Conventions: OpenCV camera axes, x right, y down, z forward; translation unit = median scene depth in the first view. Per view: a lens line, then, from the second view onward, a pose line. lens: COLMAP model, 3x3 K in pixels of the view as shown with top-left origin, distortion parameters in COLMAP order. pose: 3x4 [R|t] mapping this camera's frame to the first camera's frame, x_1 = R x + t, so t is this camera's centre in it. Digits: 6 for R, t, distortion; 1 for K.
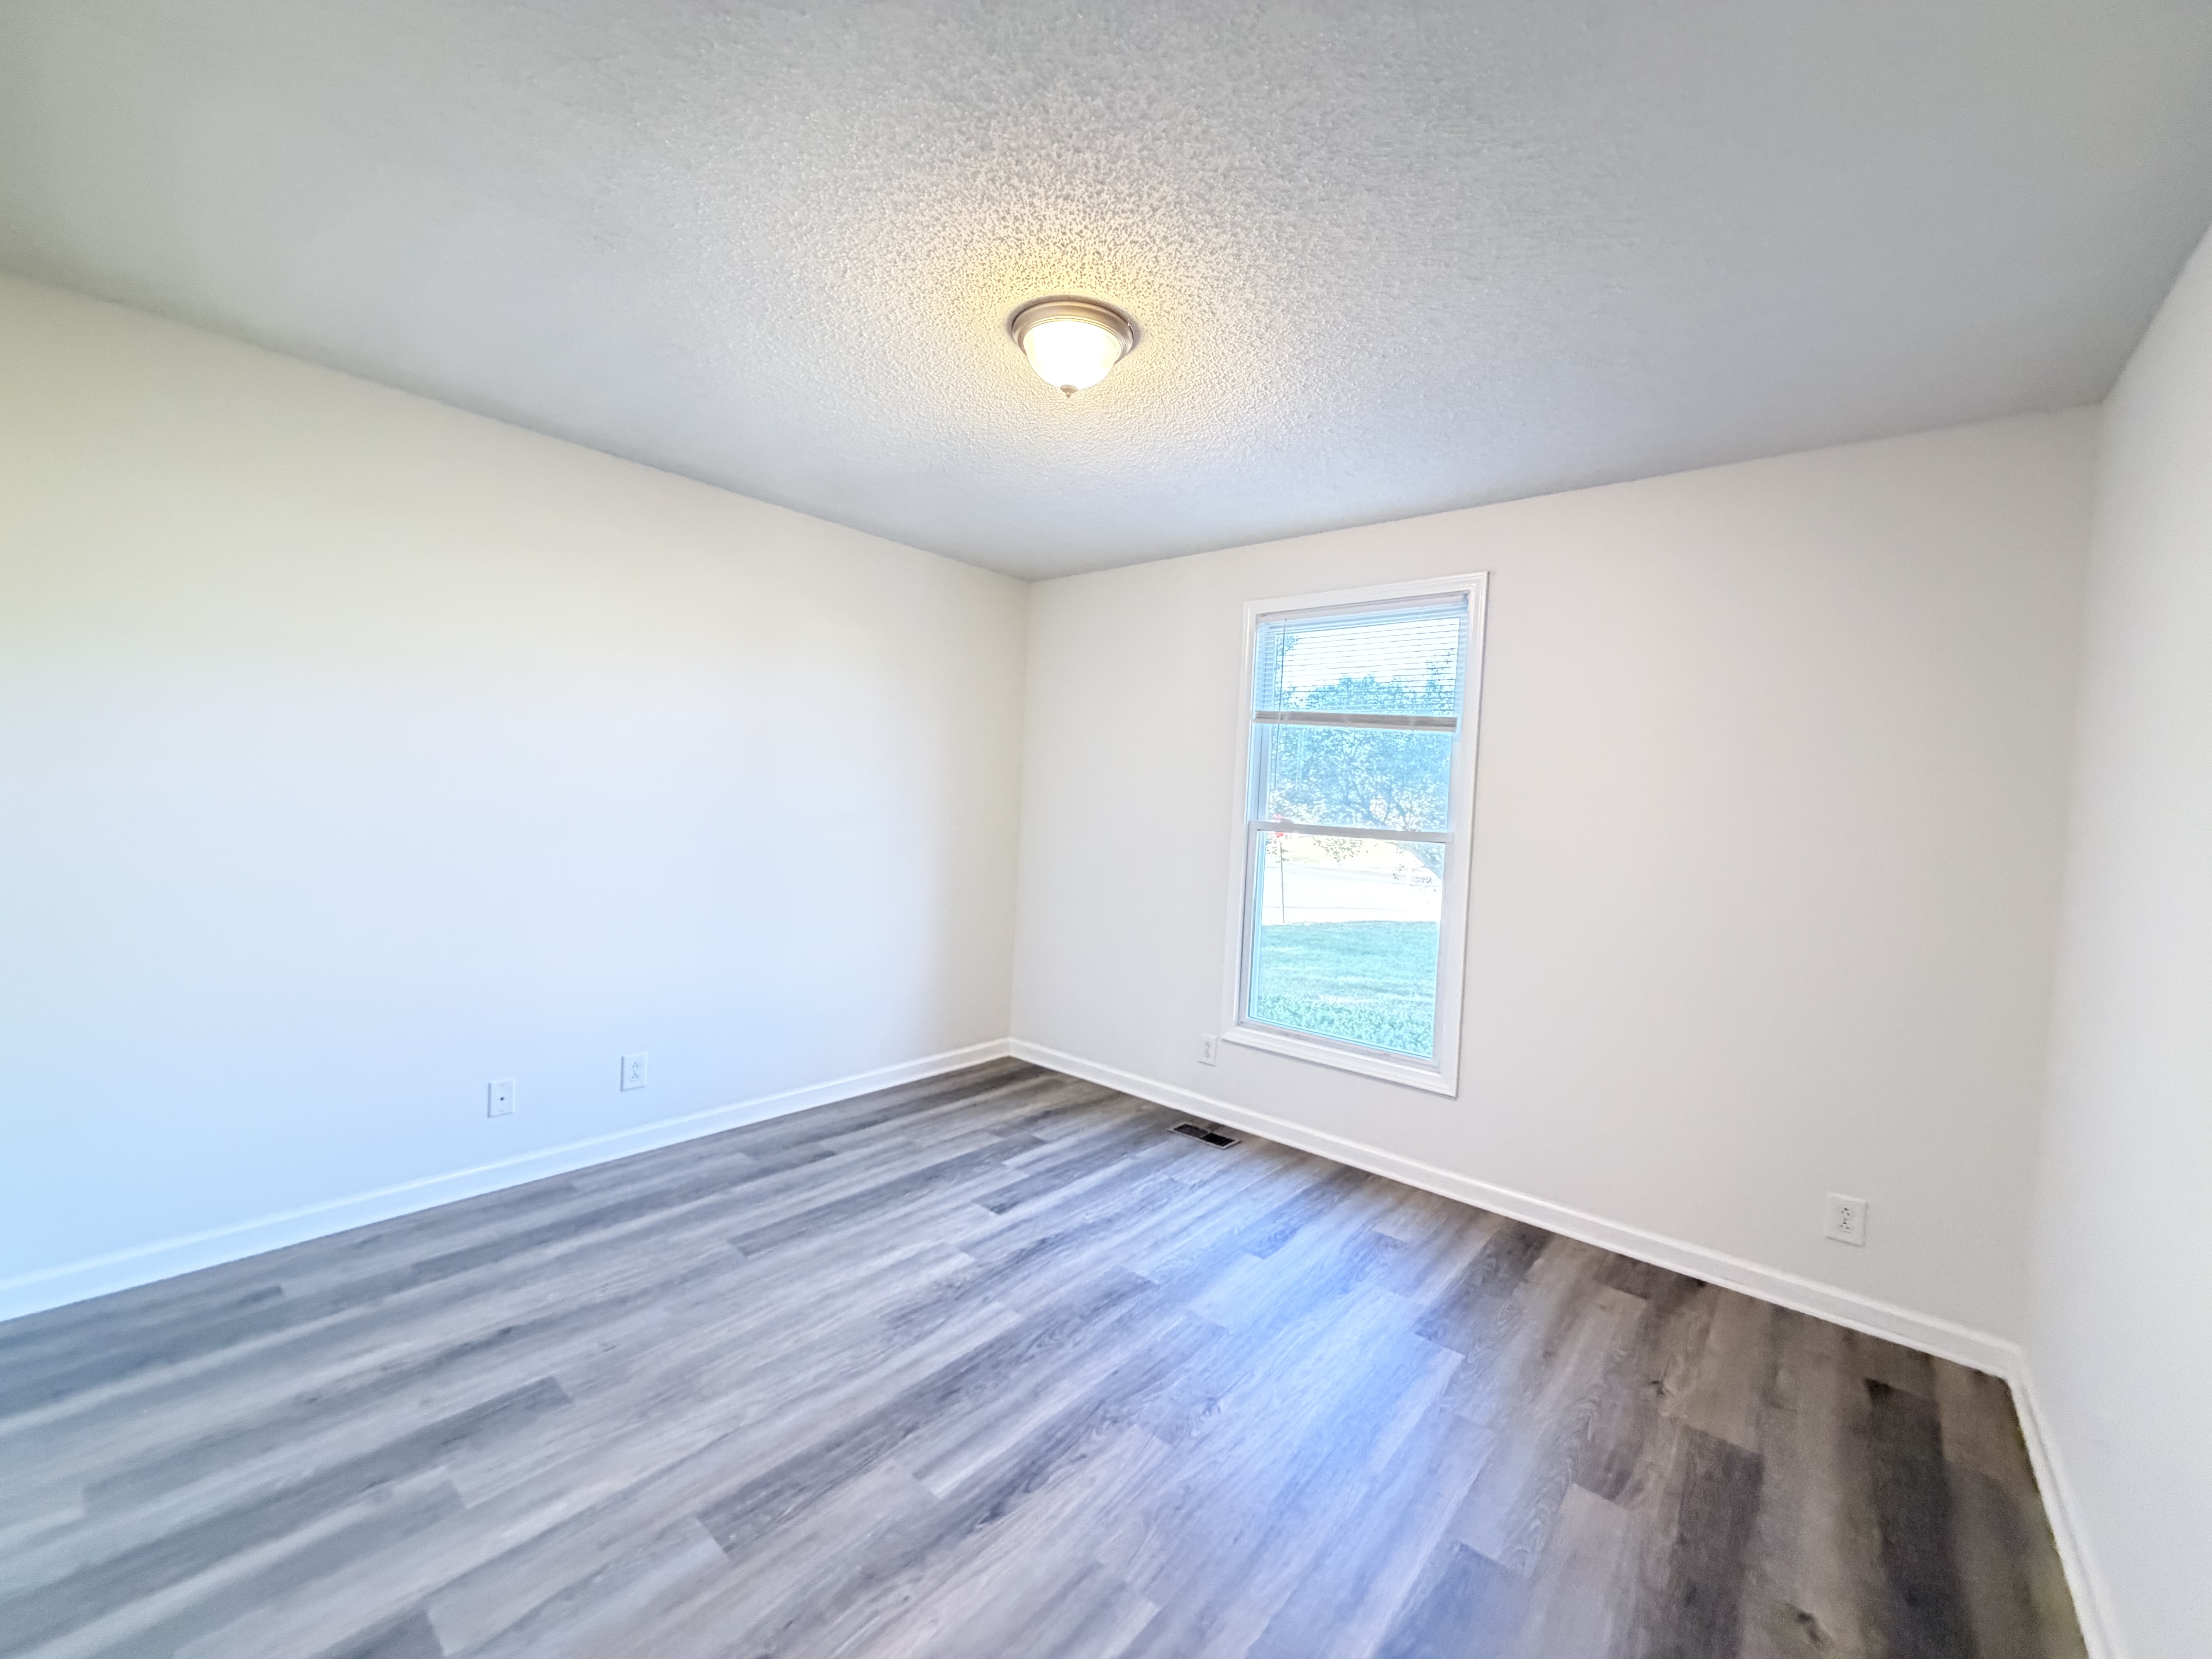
lens RADIAL K [[892.0, 0, 1095.8], [0, 892.0, 822.2], [0, 0, 1]] dist [0.000552, 0.000199]
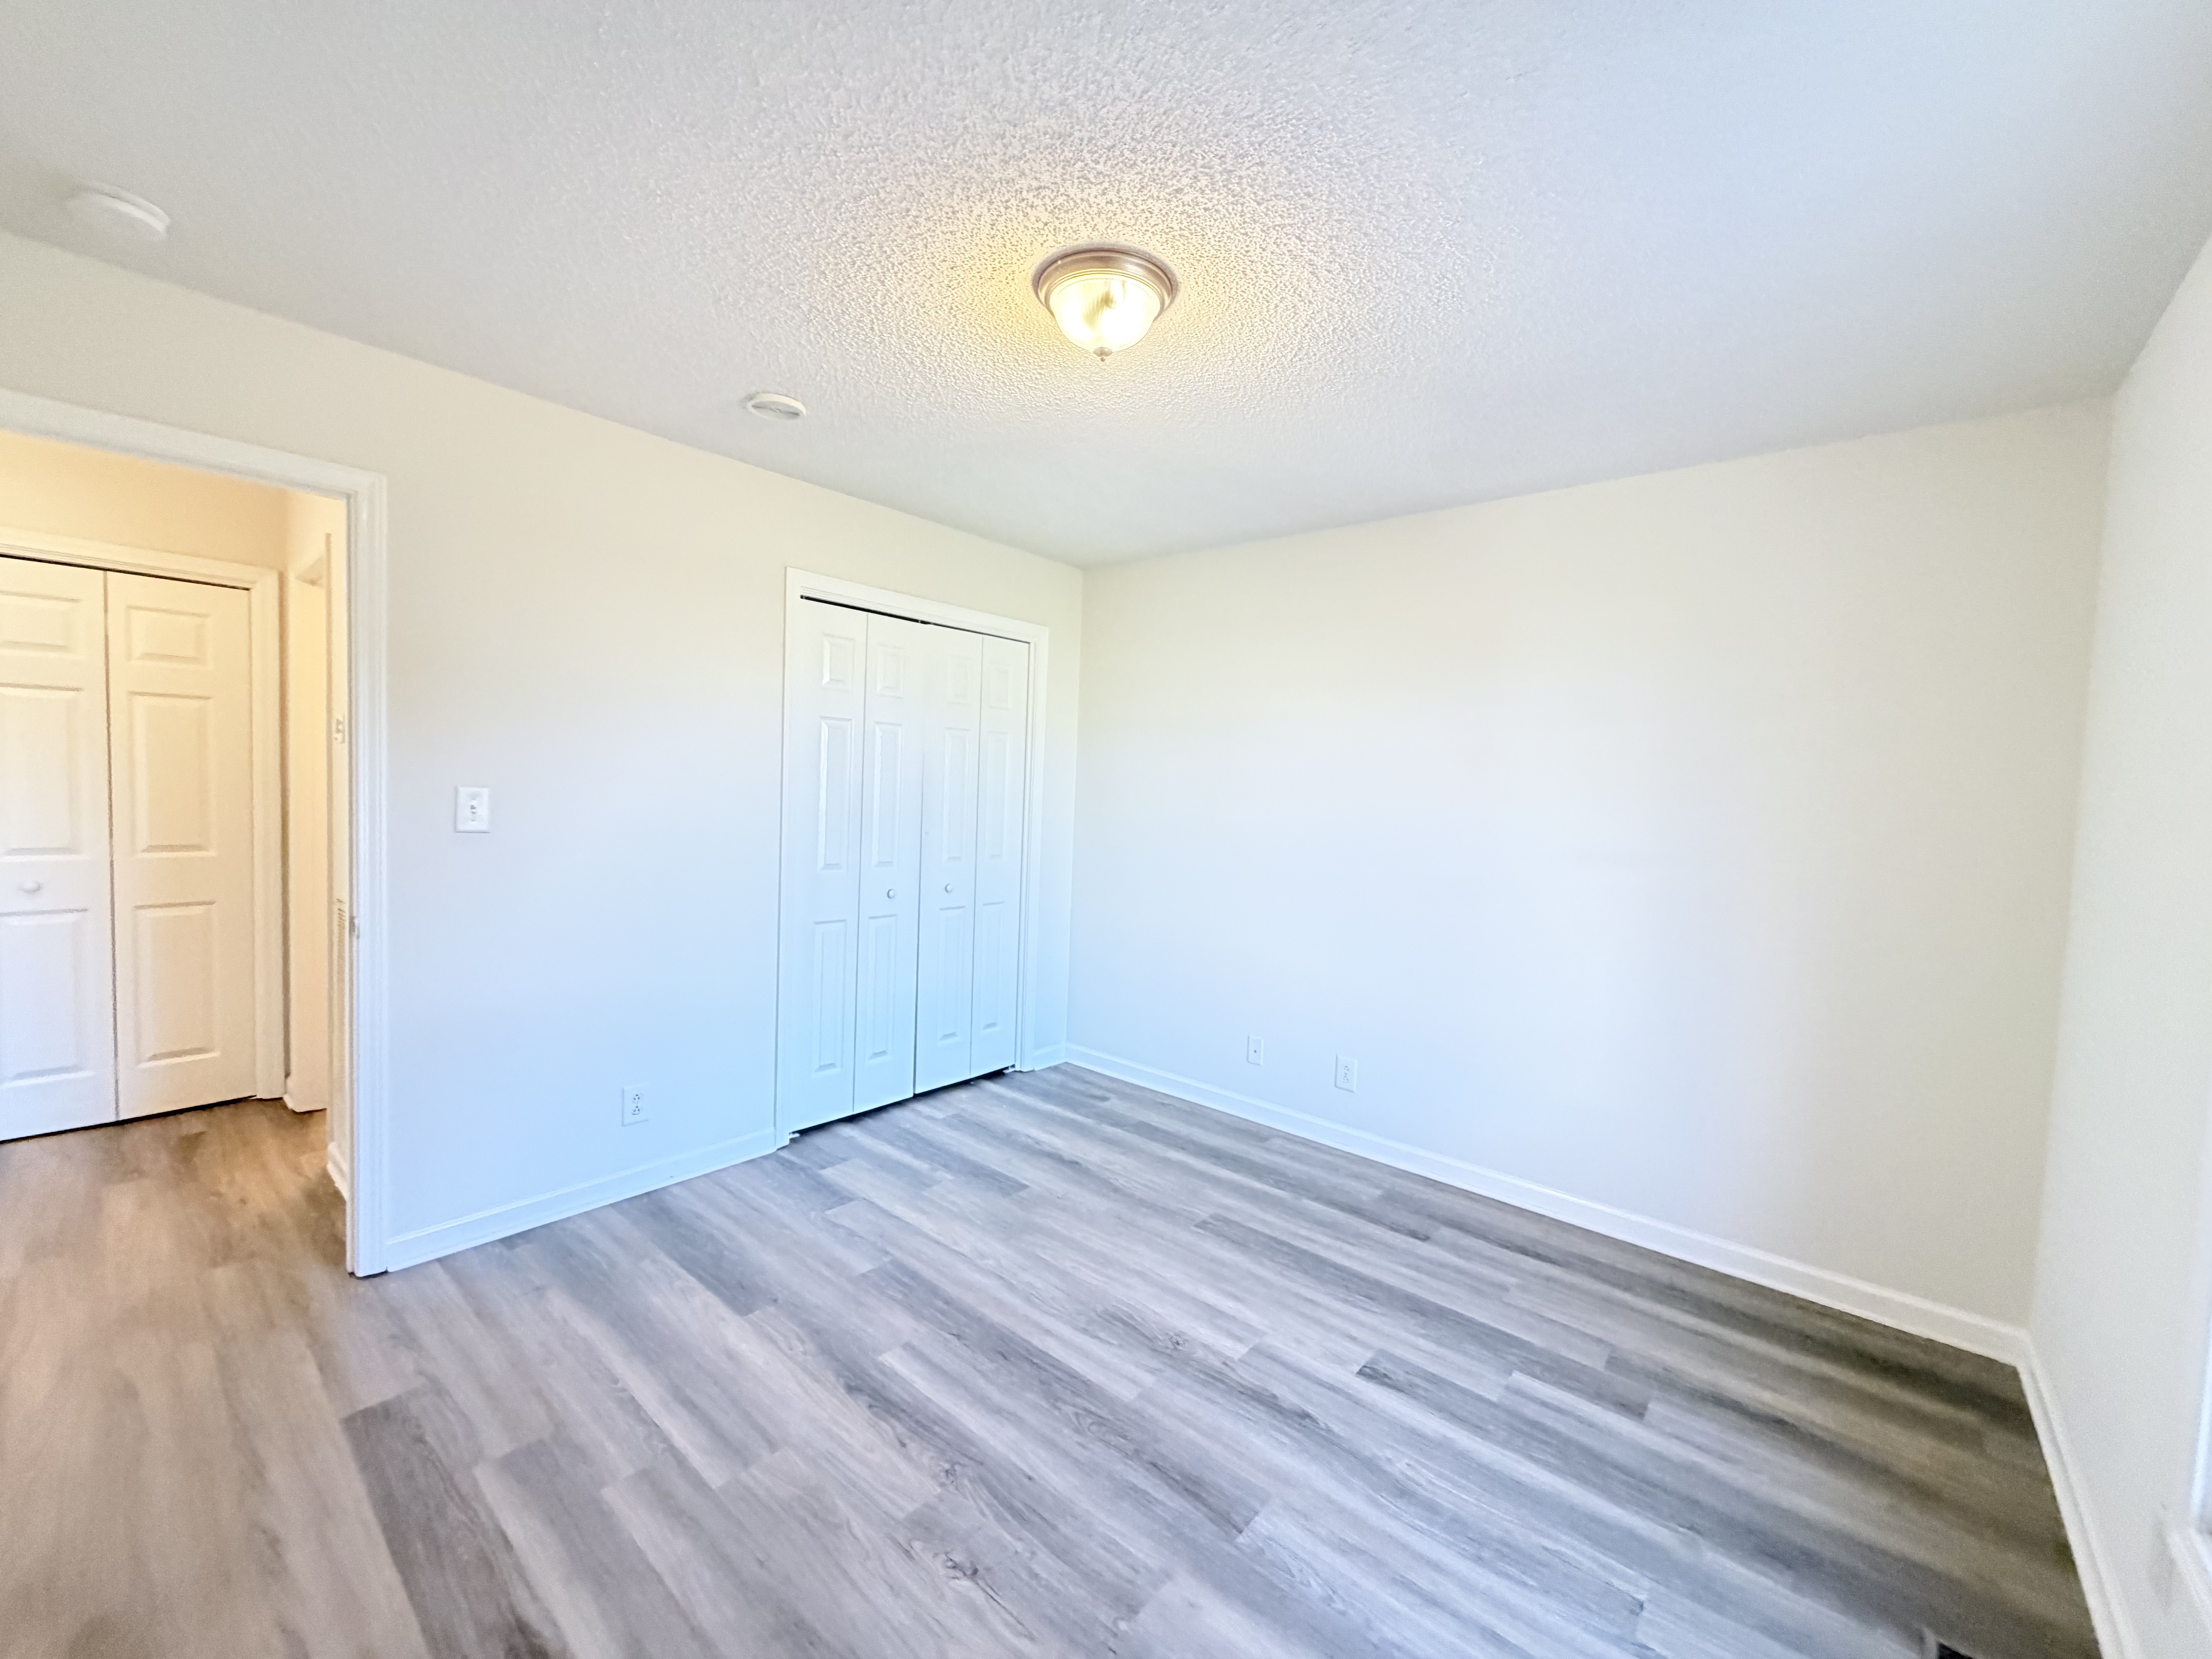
lens RADIAL K [[892.0, 0, 1116.0], [0, 892.0, 843.4], [0, 0, 1]] dist [0.000552, 0.000199]
pose [[-0.009155, 0.014177, -0.999858, 0.711809], [-0.066357, 0.997687, 0.014754, -0.003154], [0.997754, 0.066482, -0.008193, 0.865299]]
